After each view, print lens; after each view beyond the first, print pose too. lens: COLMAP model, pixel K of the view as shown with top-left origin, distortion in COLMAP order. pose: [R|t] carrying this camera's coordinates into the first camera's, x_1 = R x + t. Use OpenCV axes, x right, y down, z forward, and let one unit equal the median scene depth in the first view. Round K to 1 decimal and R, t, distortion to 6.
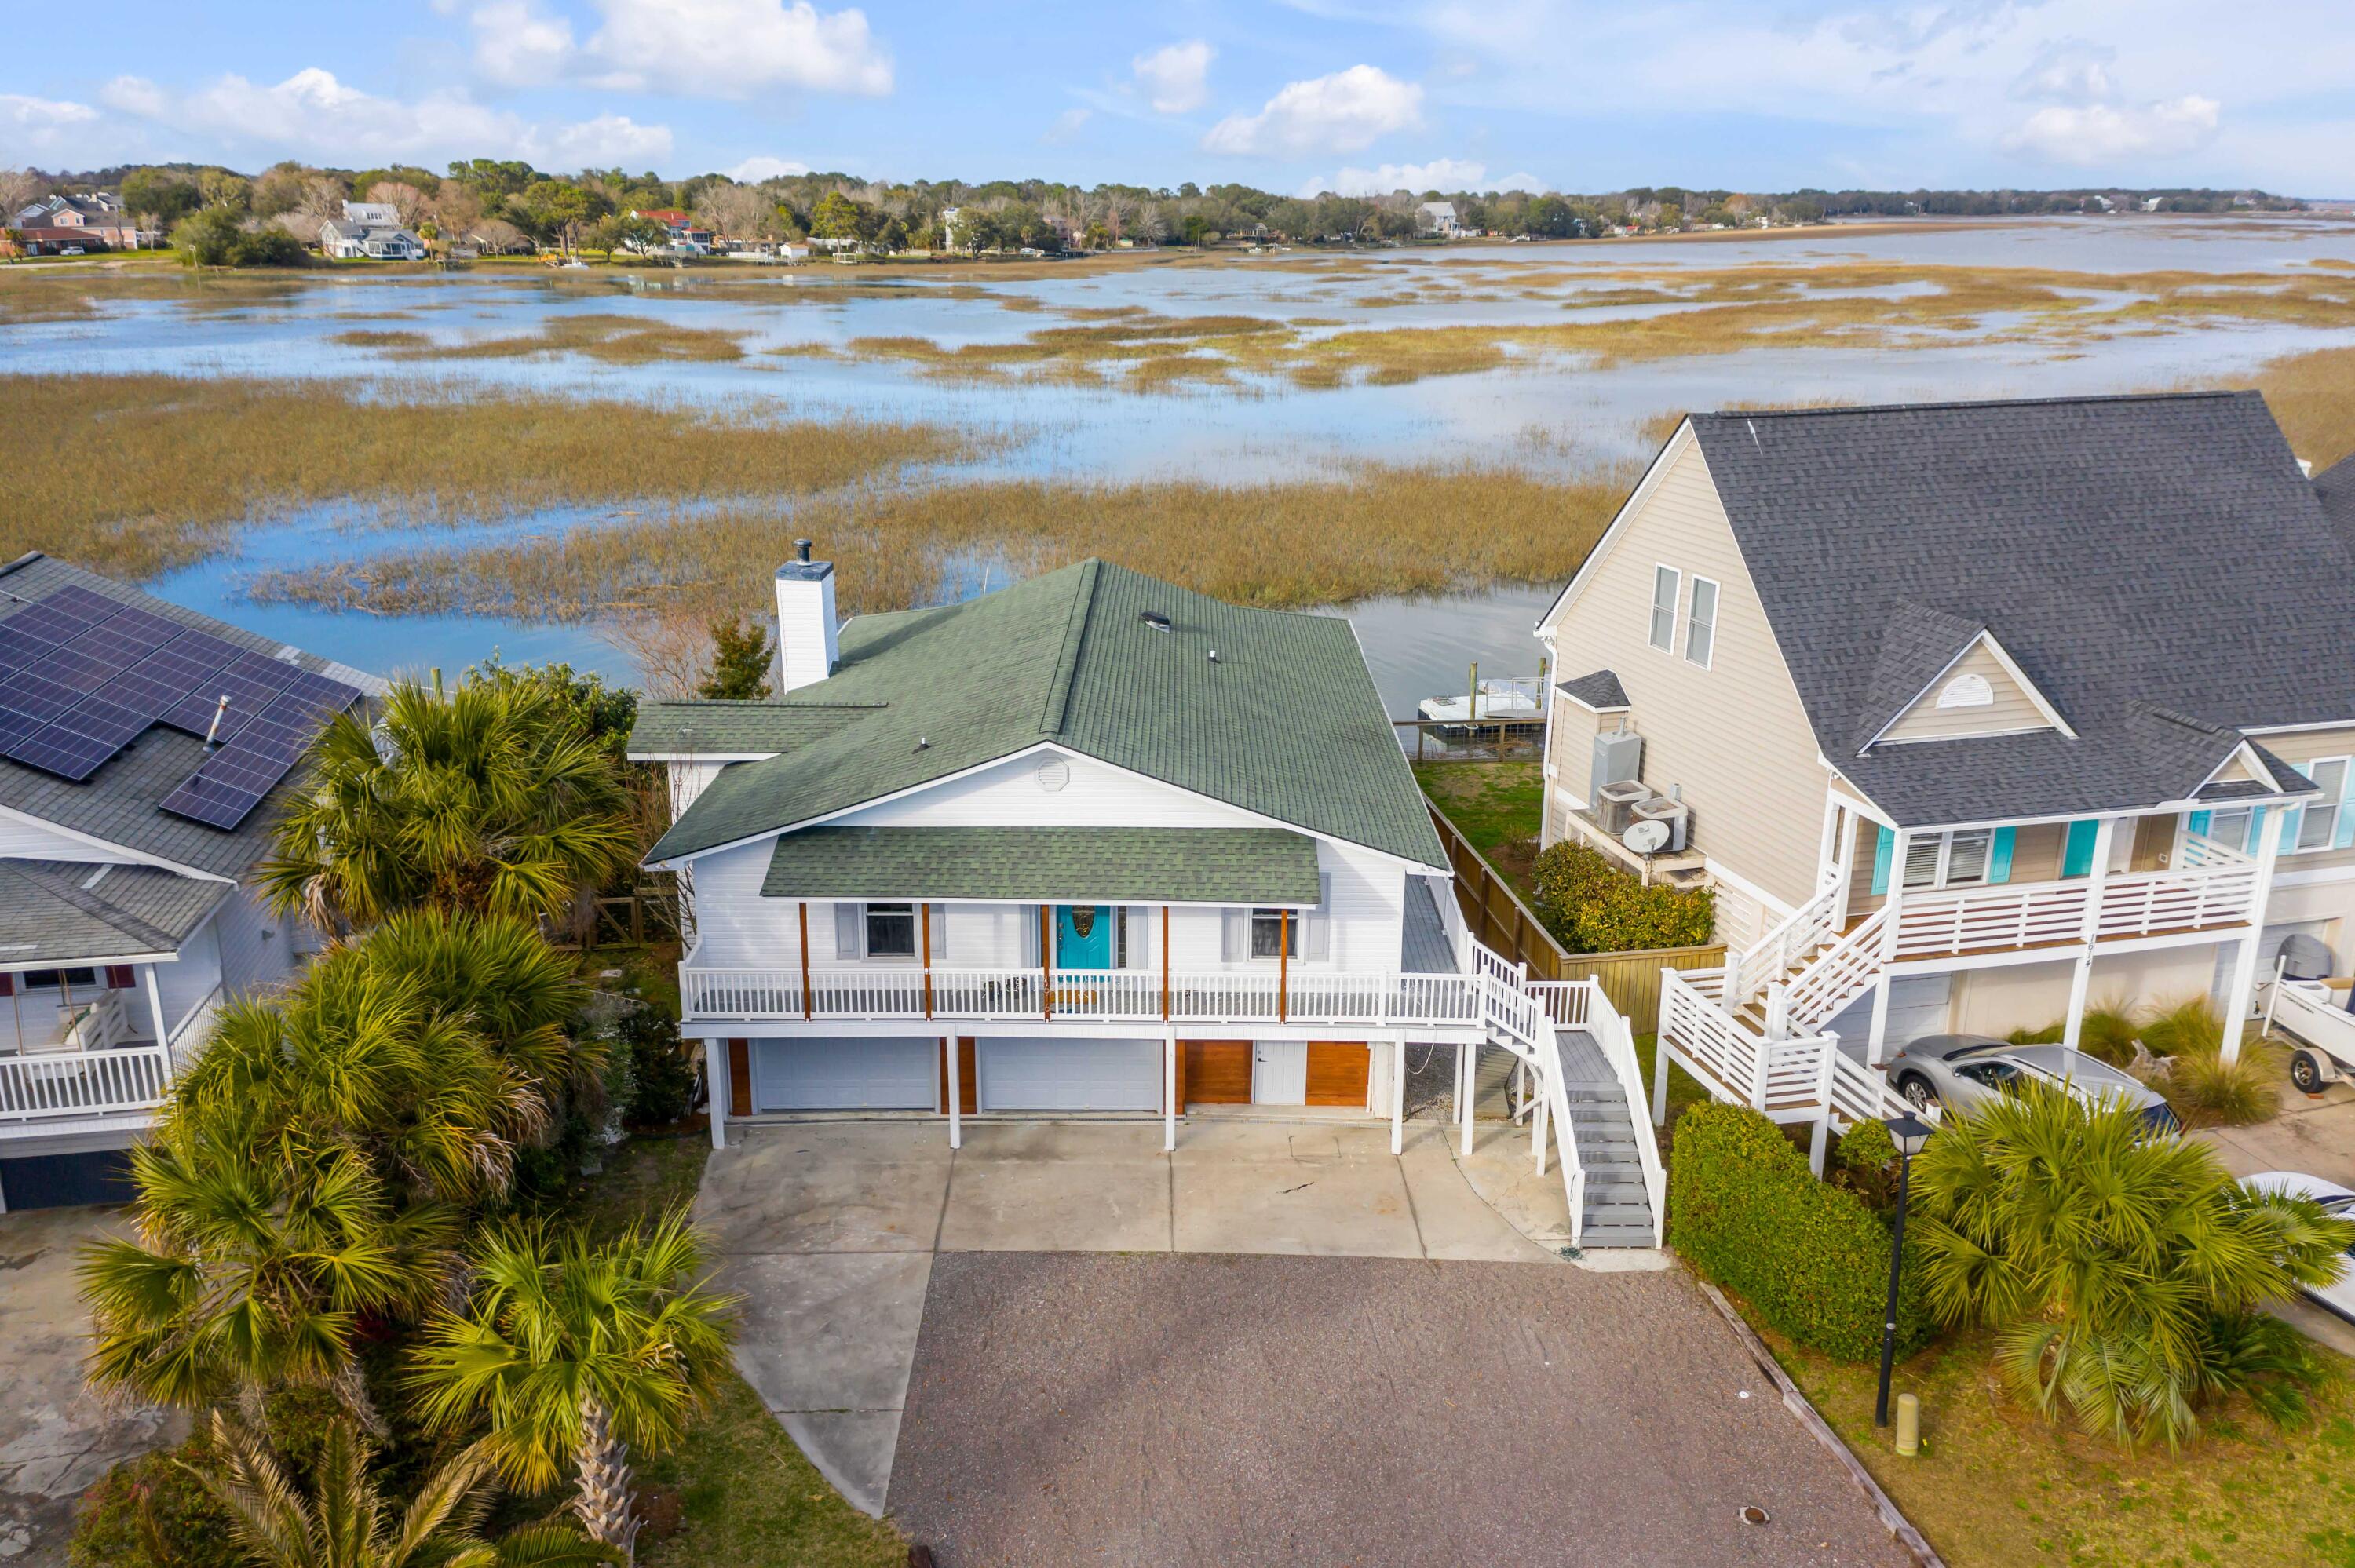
lens RADIAL K [[1824.6, 0, 1182.5], [0, 1824.6, 818.8], [0, 0, 1]] dist [0.286766, -0.402501]
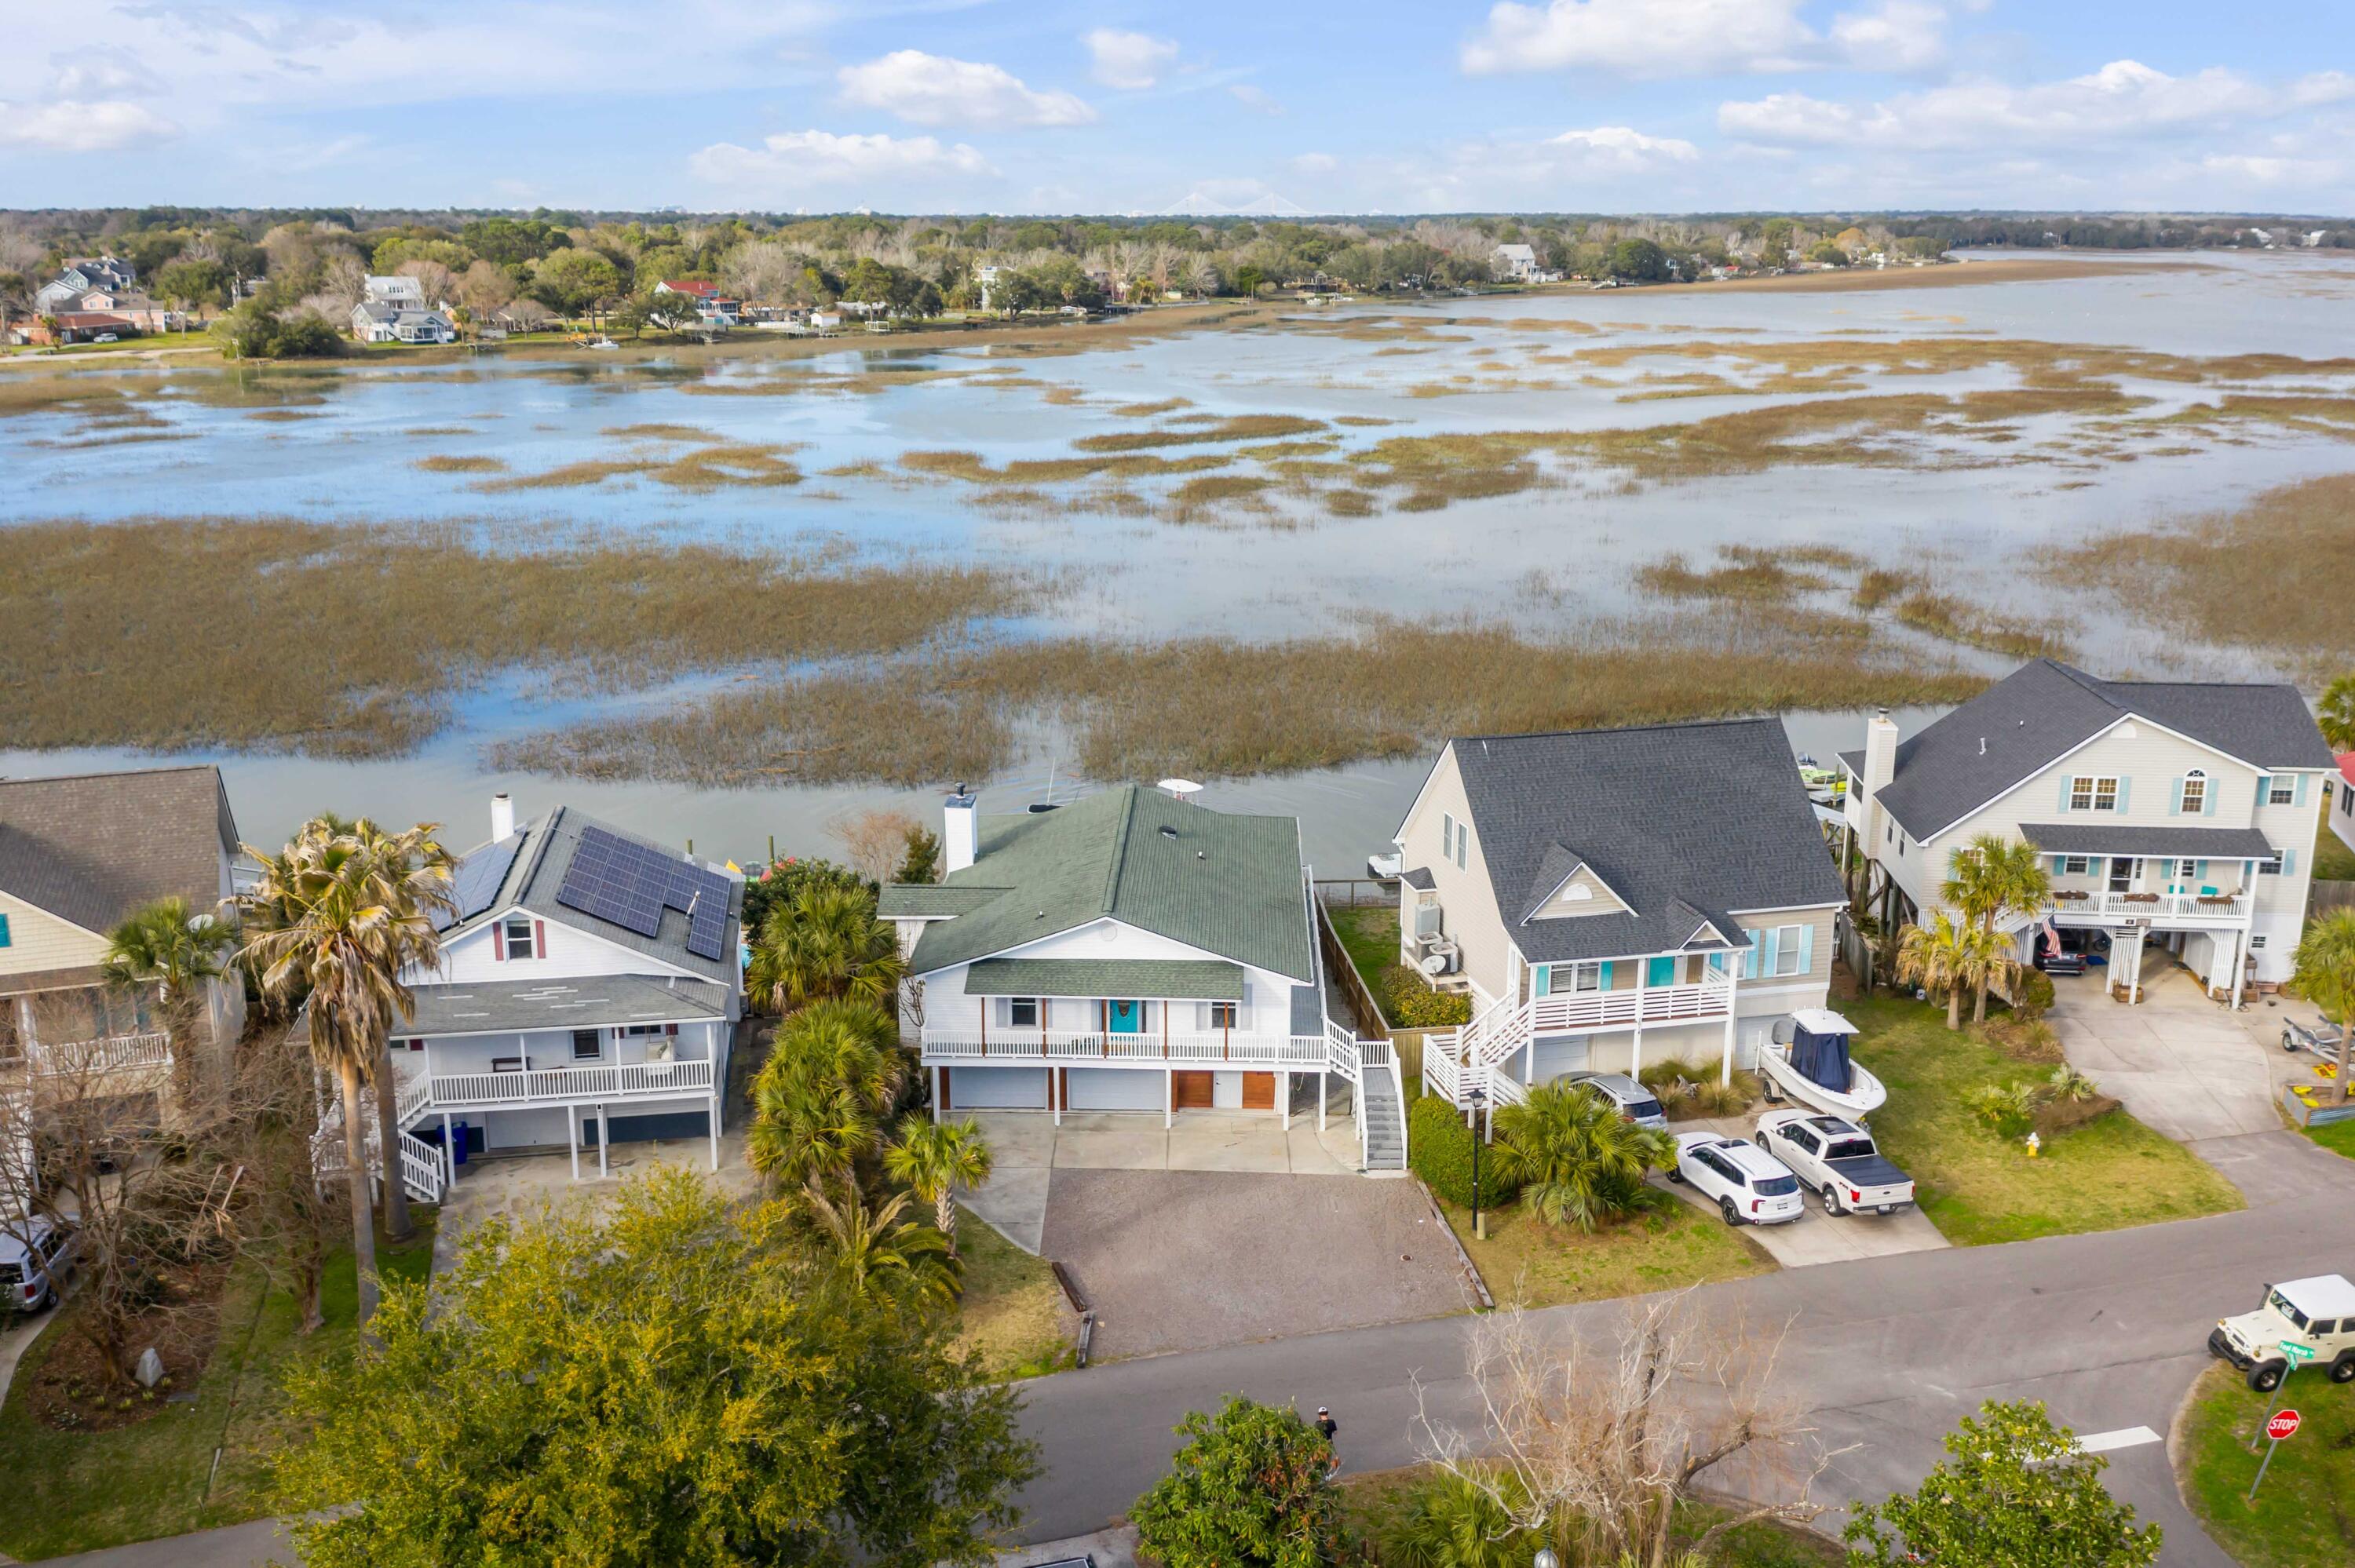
lens RADIAL K [[2063.1, 0, 1177.5], [0, 2063.1, 784.0], [0, 0, 1]] dist [0.130412, -0.303039]
pose [[0.999617, 0.003267, -0.027463, 0.019217], [-0.005014, 0.997953, -0.063755, -0.012970], [0.027199, 0.063868, 0.997588, -0.371624]]
